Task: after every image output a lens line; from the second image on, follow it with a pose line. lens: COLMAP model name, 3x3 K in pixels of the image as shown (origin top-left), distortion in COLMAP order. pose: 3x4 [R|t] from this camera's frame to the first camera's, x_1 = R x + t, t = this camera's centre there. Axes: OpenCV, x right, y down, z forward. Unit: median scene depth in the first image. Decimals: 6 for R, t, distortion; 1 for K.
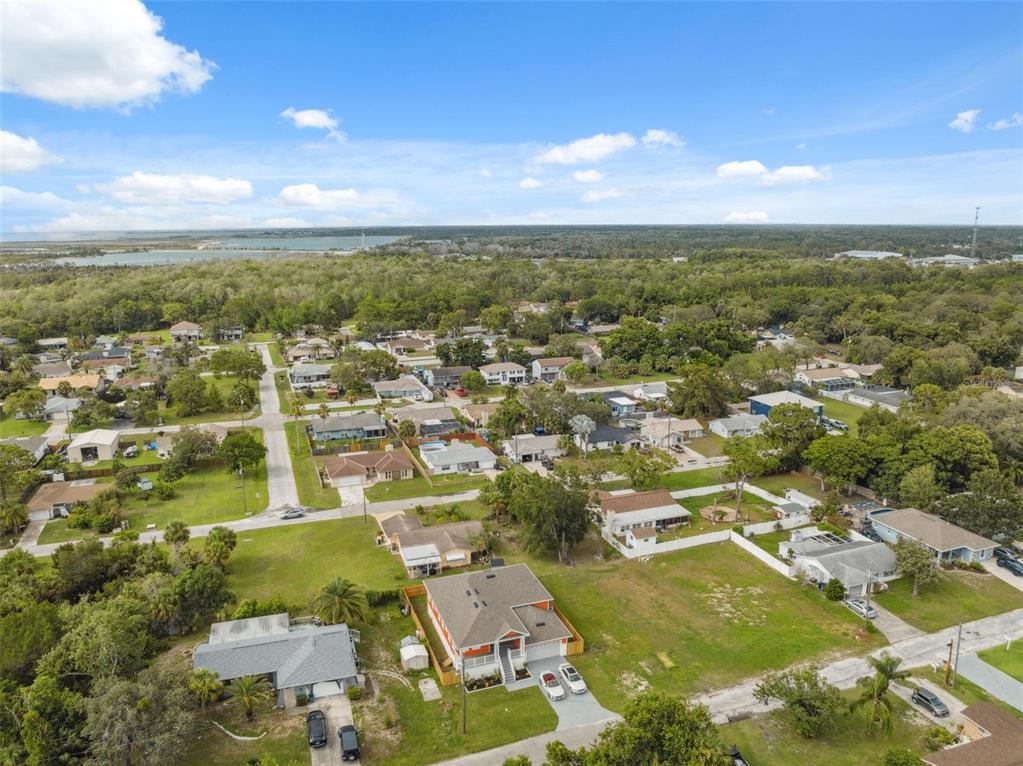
lens RADIAL K [[722.5, 0, 508.6], [0, 722.5, 378.2], [0, 0, 1]] dist [-0.038350, -0.002424]
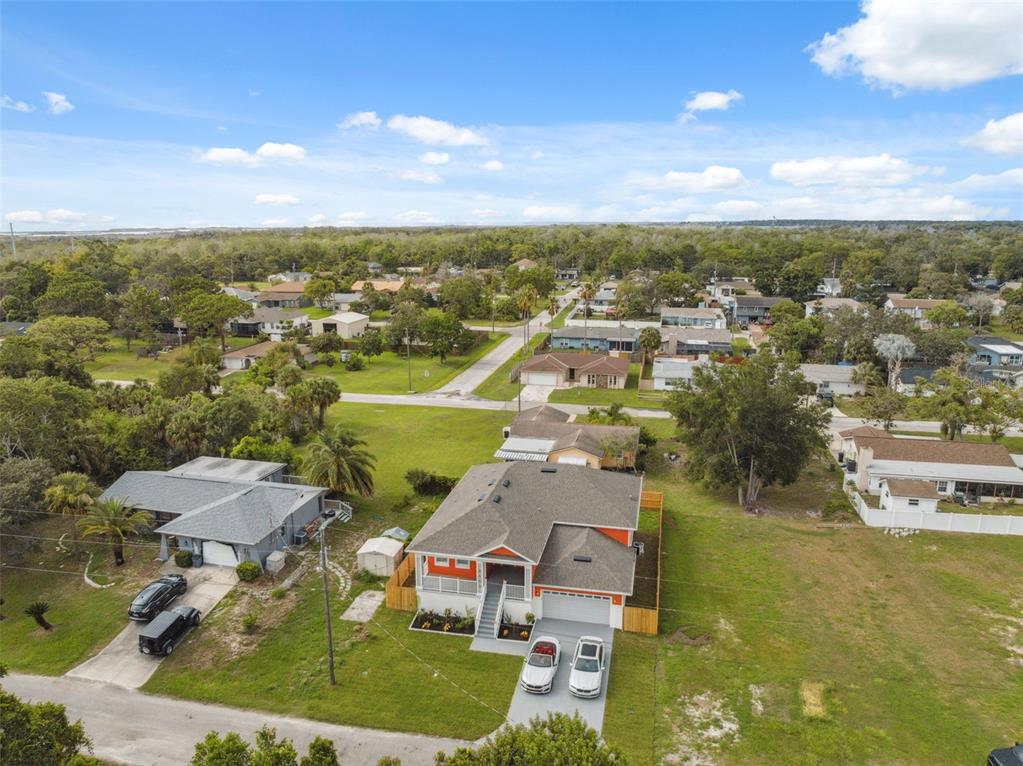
lens RADIAL K [[722.5, 0, 508.6], [0, 722.5, 378.2], [0, 0, 1]] dist [-0.038350, -0.002424]
pose [[0.846301, 0.115048, -0.520133, 0.264651], [-0.112477, 0.992979, 0.036627, 0.193288], [0.520695, 0.027505, 0.853299, 0.503296]]
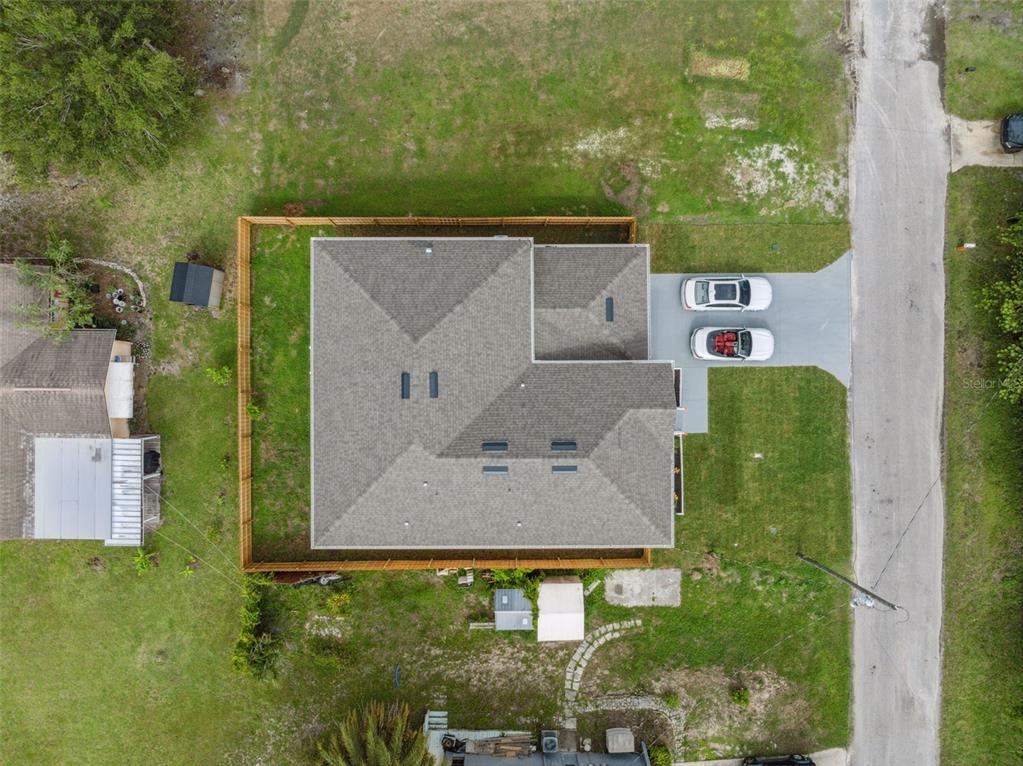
lens RADIAL K [[722.5, 0, 508.6], [0, 722.5, 378.2], [0, 0, 1]] dist [-0.038350, -0.002424]
pose [[0.337339, -0.941343, 0.008716, -0.013355], [0.191939, 0.077842, 0.978315, -0.055526], [-0.921608, -0.328351, 0.206940, 0.957351]]
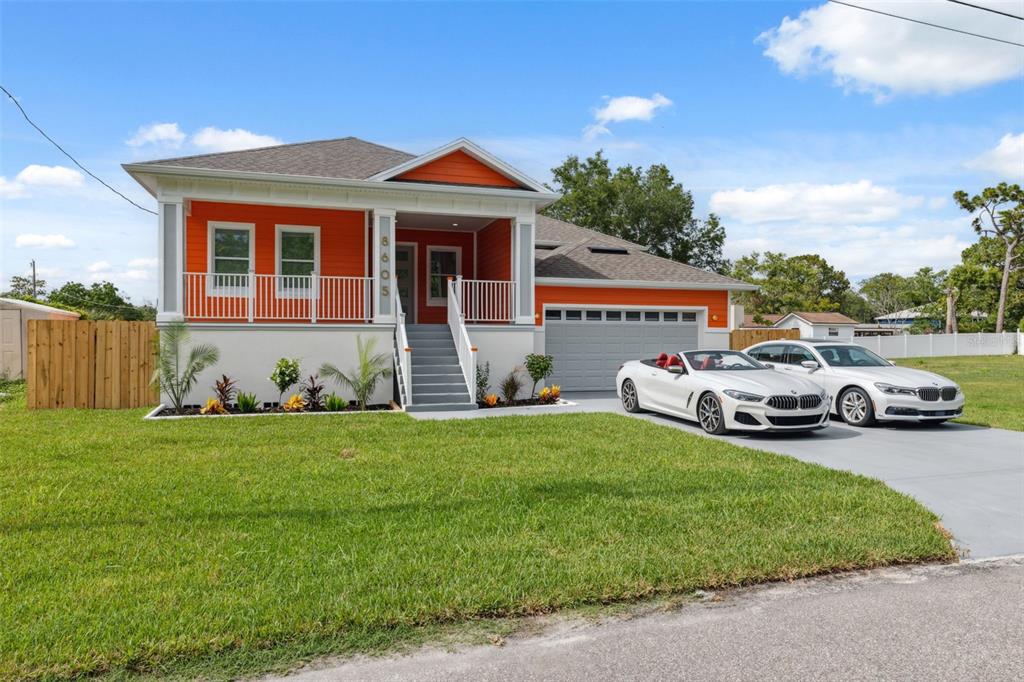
lens RADIAL K [[660.8, 0, 512.7], [0, 660.8, 338.4], [0, 0, 1]] dist [-0.006132, -0.000818]
pose [[0.998686, 0.000799, -0.051234, 0.024391], [-0.011655, 0.977212, -0.211943, 0.415363], [0.049897, 0.212262, 0.975938, 0.799921]]
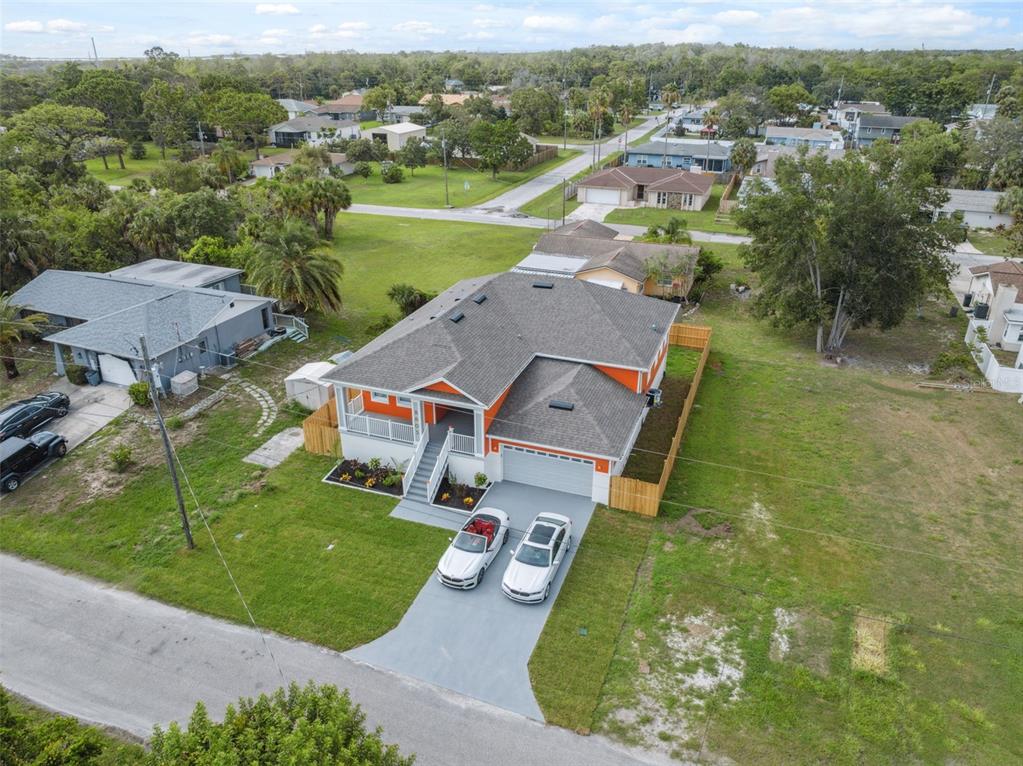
lens RADIAL K [[722.5, 0, 508.6], [0, 722.5, 378.2], [0, 0, 1]] dist [-0.038350, -0.002424]
pose [[0.762512, 0.273311, -0.586409, 0.244723], [-0.138817, 0.954394, 0.264315, 0.230766], [0.631906, -0.120140, 0.765677, 0.689664]]
